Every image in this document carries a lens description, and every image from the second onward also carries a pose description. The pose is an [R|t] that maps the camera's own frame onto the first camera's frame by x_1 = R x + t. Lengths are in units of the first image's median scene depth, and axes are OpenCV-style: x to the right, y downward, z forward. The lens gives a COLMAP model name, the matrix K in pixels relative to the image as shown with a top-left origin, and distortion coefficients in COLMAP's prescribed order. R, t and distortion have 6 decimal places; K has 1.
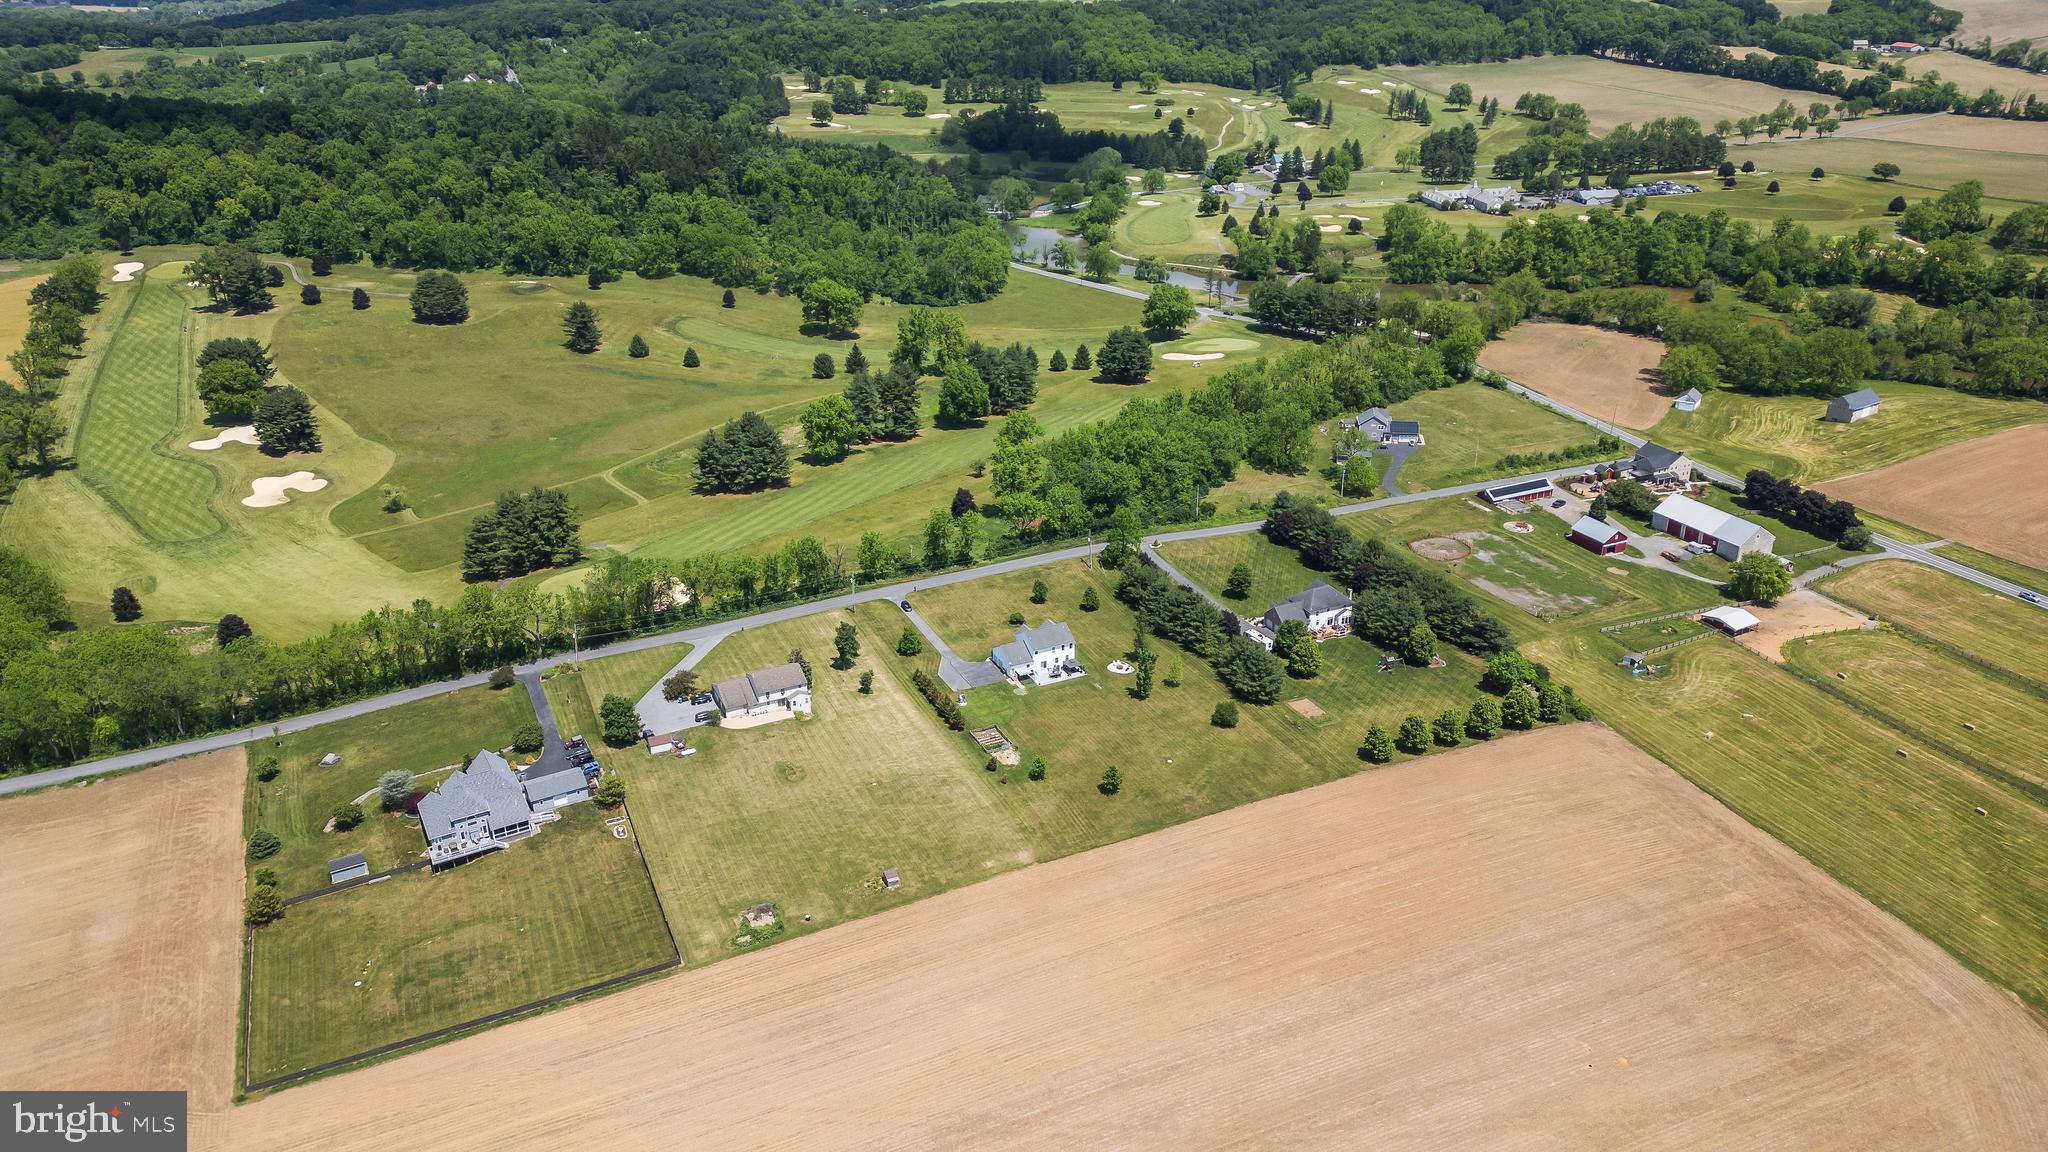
lens RADIAL K [[1411.2, 0, 1022.6], [0, 1411.2, 517.6], [0, 0, 1]] dist [0.087294, -0.000757]
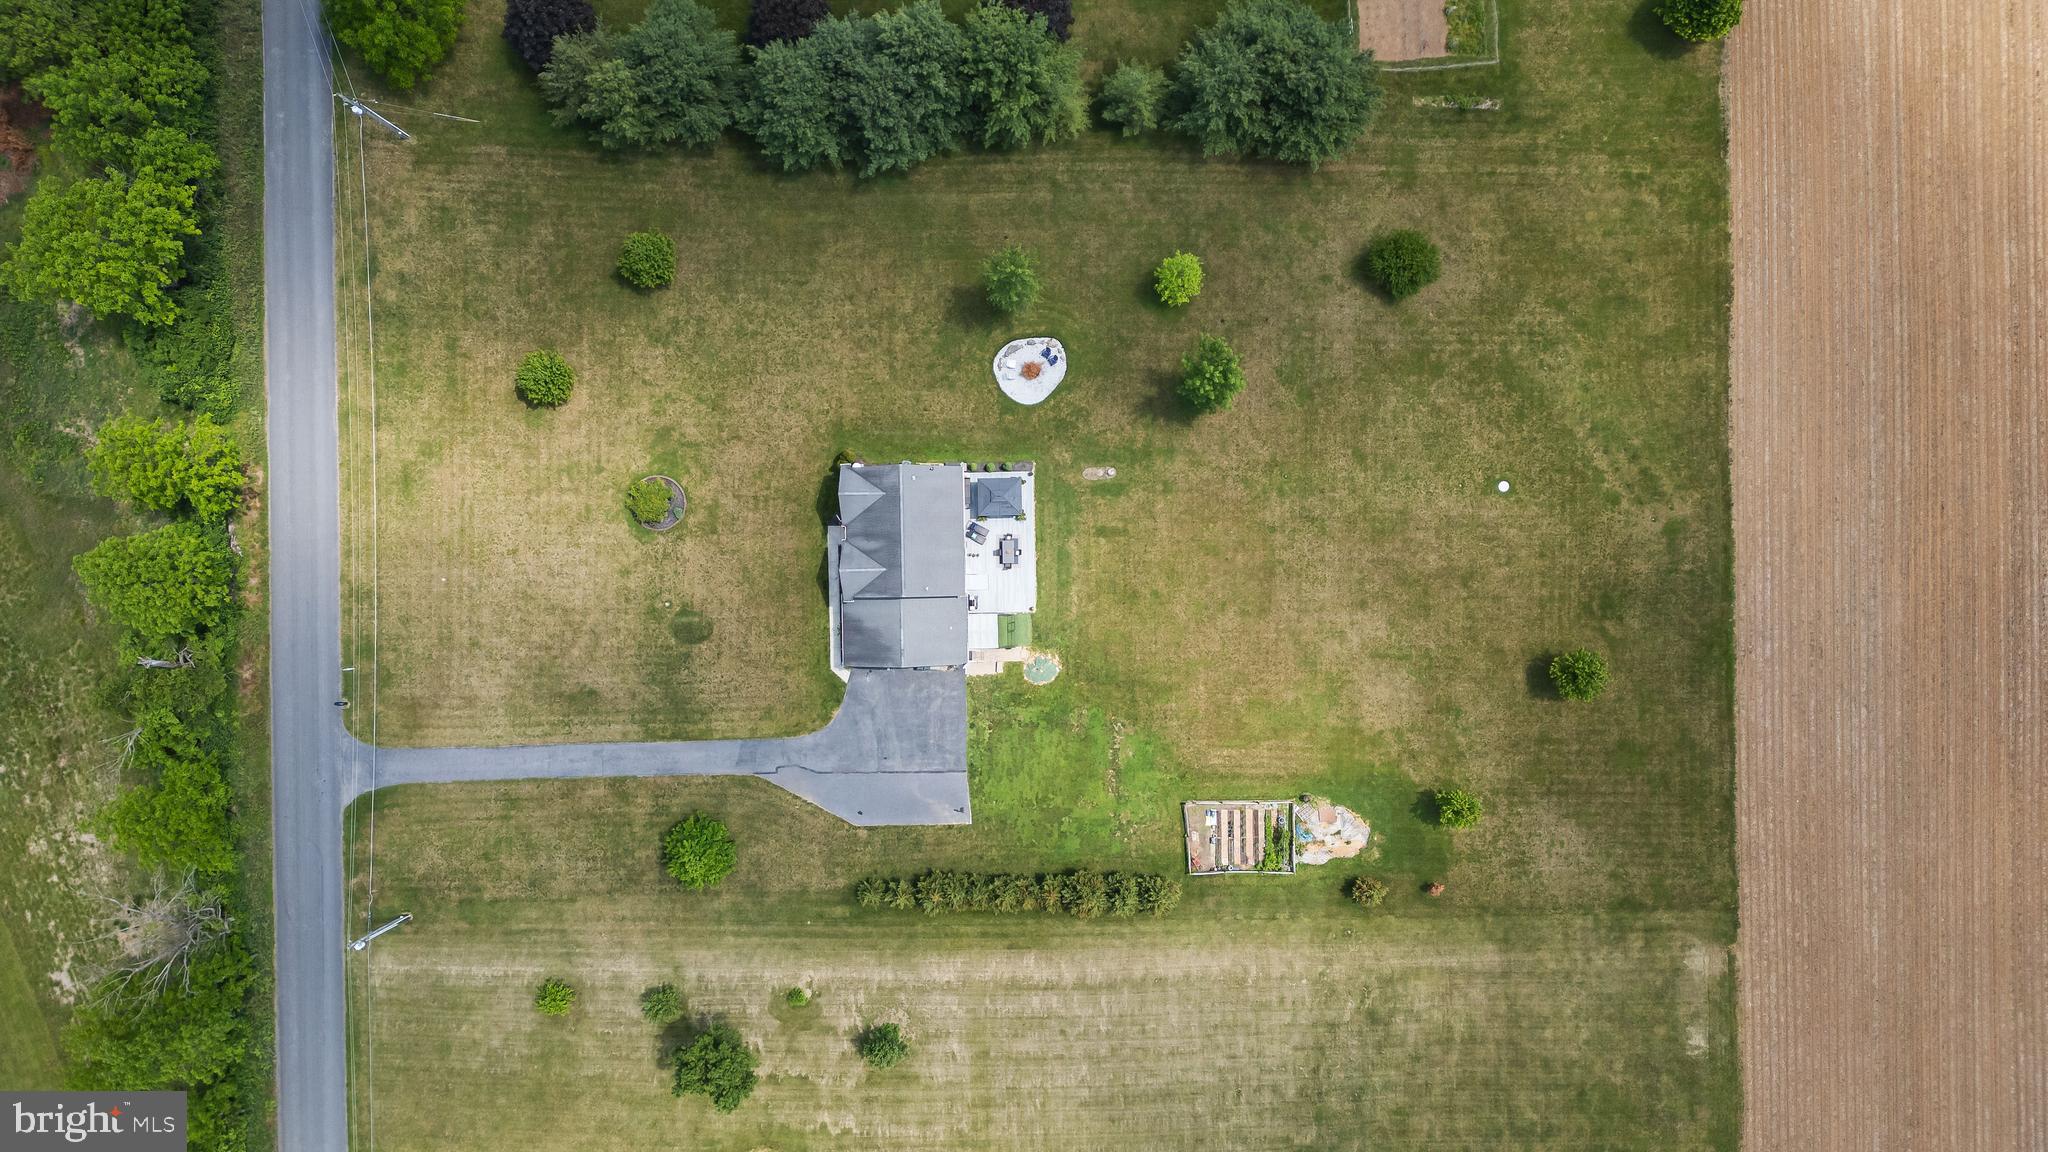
lens RADIAL K [[1417.3, 0, 1028.5], [0, 1417.3, 581.2], [0, 0, 1]] dist [0.078837, -0.071956]
pose [[0.414903, -0.909851, 0.005110, 0.013233], [0.339802, 0.160159, 0.926760, -0.193449], [-0.844032, -0.382779, 0.375620, 0.695444]]
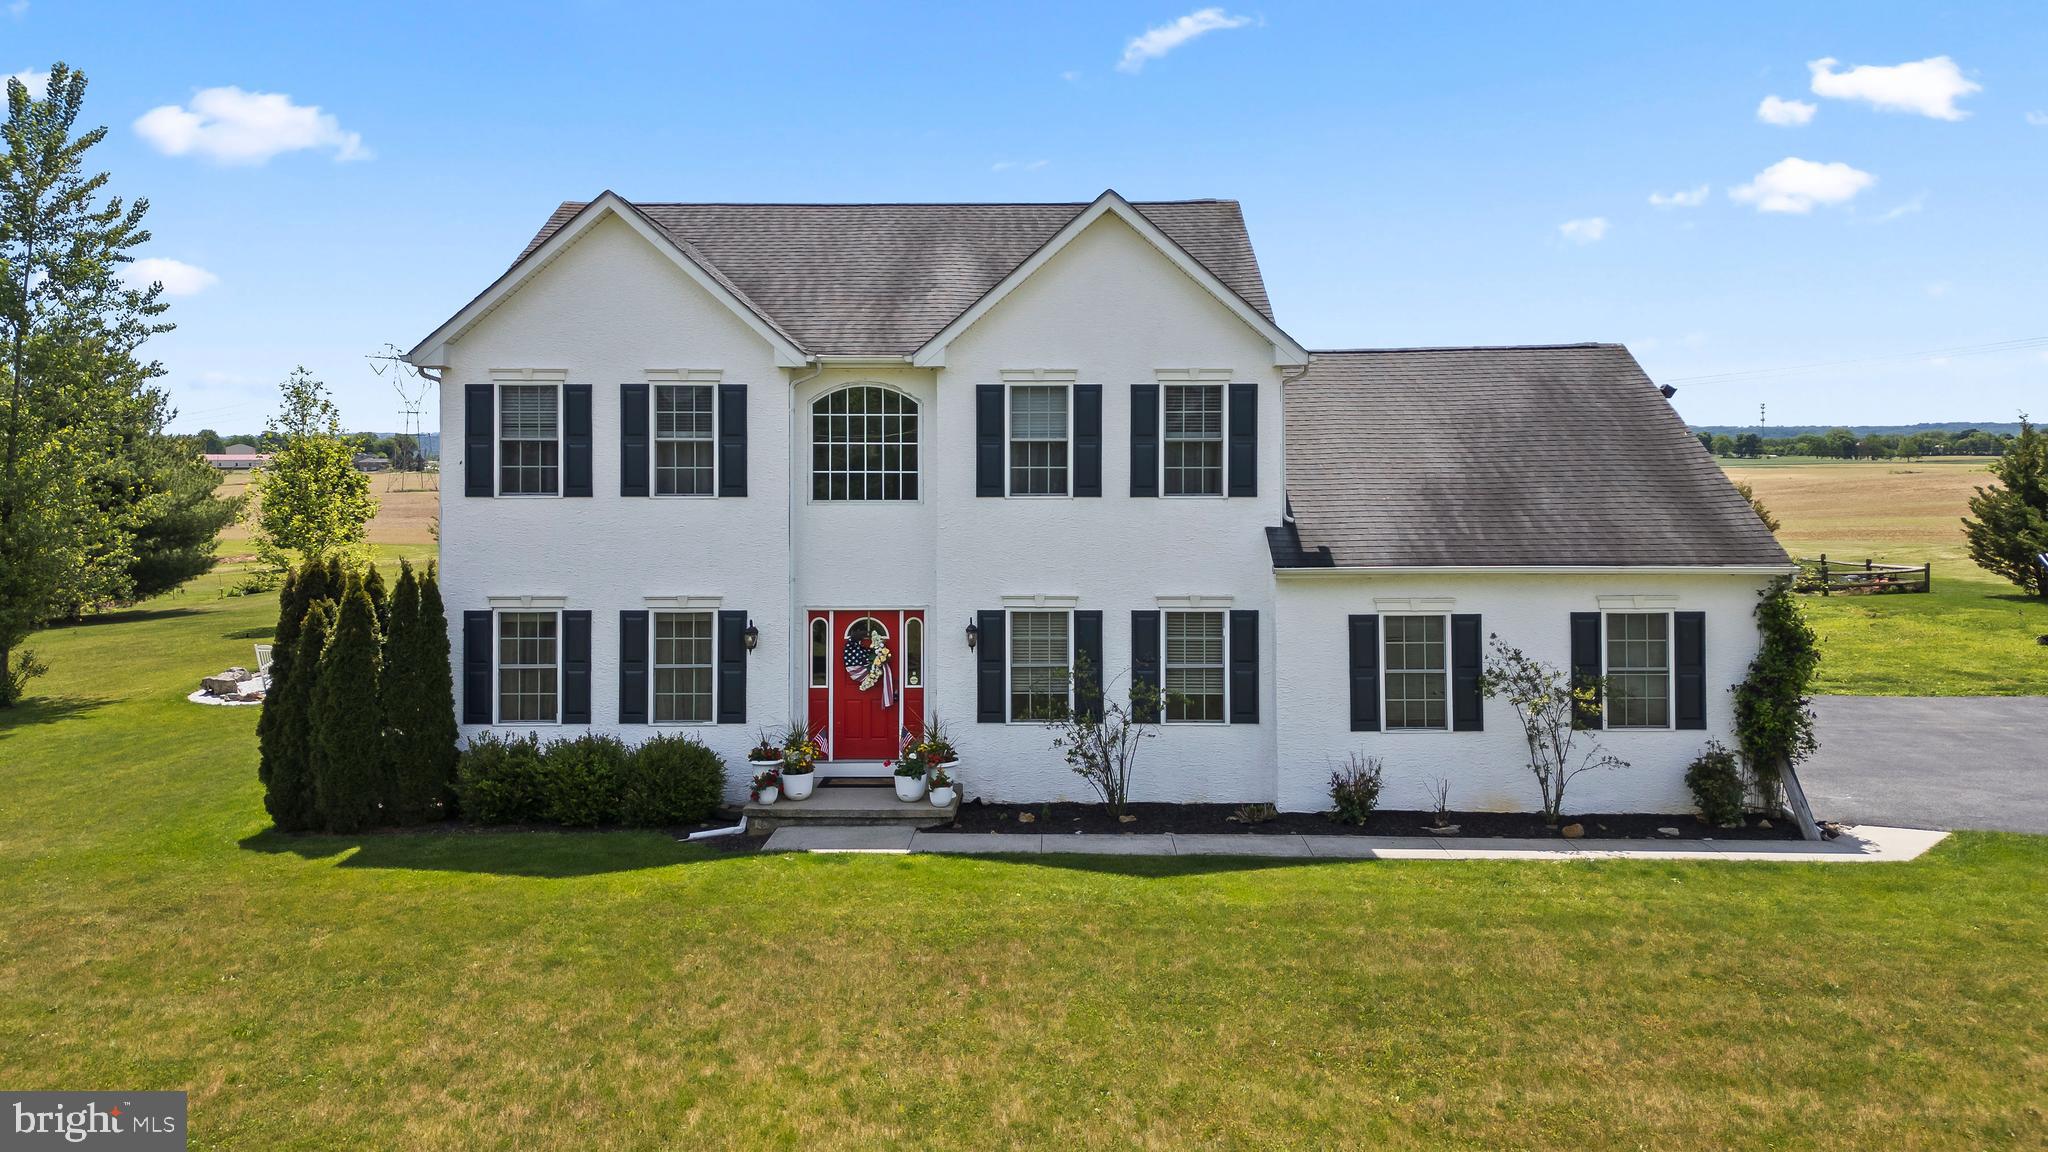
lens RADIAL K [[1423.5, 0, 1029.0], [0, 1423.5, 502.0], [0, 0, 1]] dist [0.073789, -0.069475]
pose [[-0.894858, 0.024886, 0.445656, -0.016964], [0.181866, 0.932135, 0.313128, 0.057971], [-0.407619, 0.361255, -0.838654, 0.880532]]
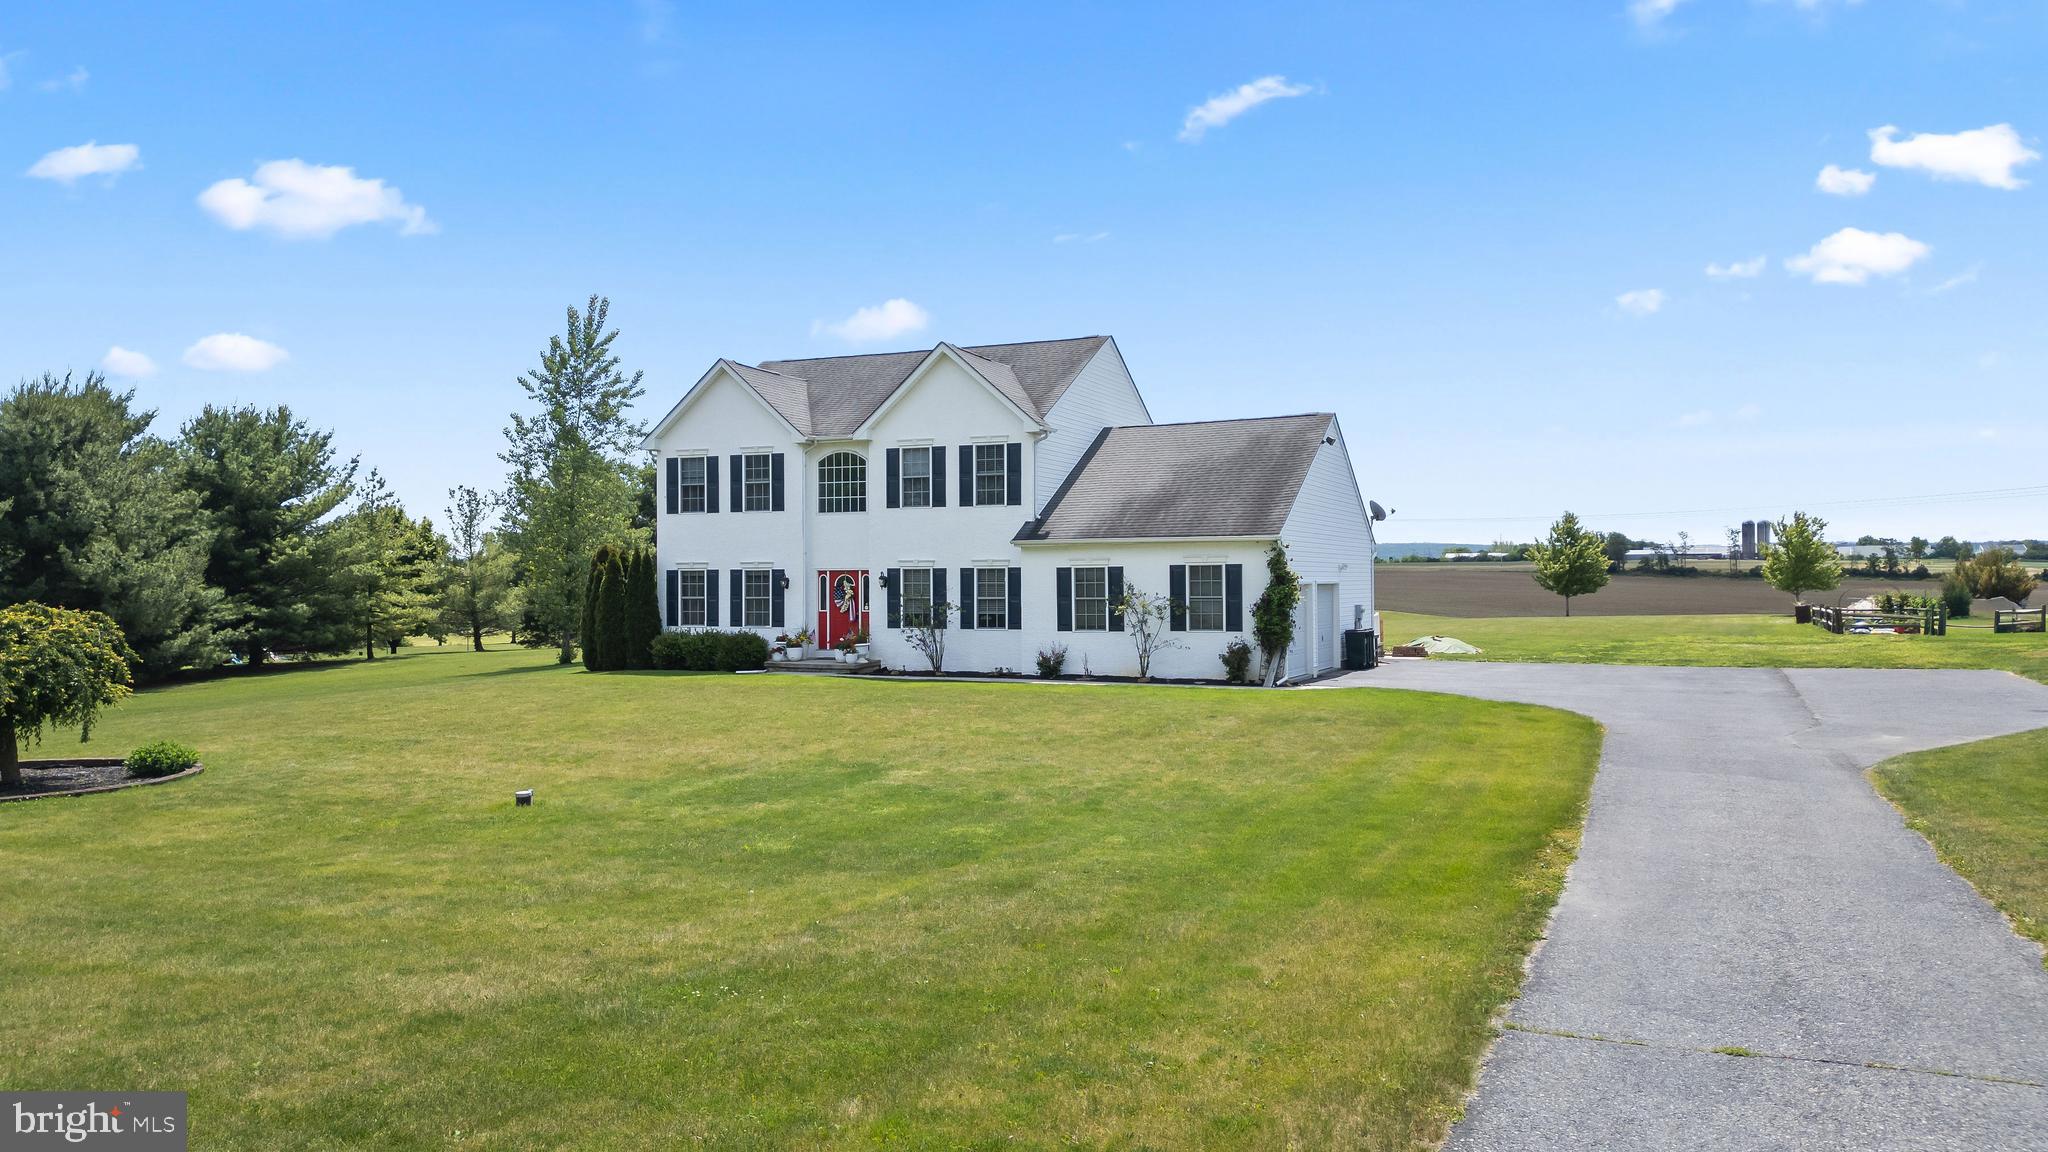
lens RADIAL K [[1422.9, 0, 1024.0], [0, 1422.9, 576.0], [0, 0, 1]] dist [0.057795, -0.051664]
pose [[-0.649865, 0.028343, 0.759521, -0.065962], [0.291850, 0.932002, 0.214934, 0.059486], [-0.701783, 0.361344, -0.613947, 0.891520]]
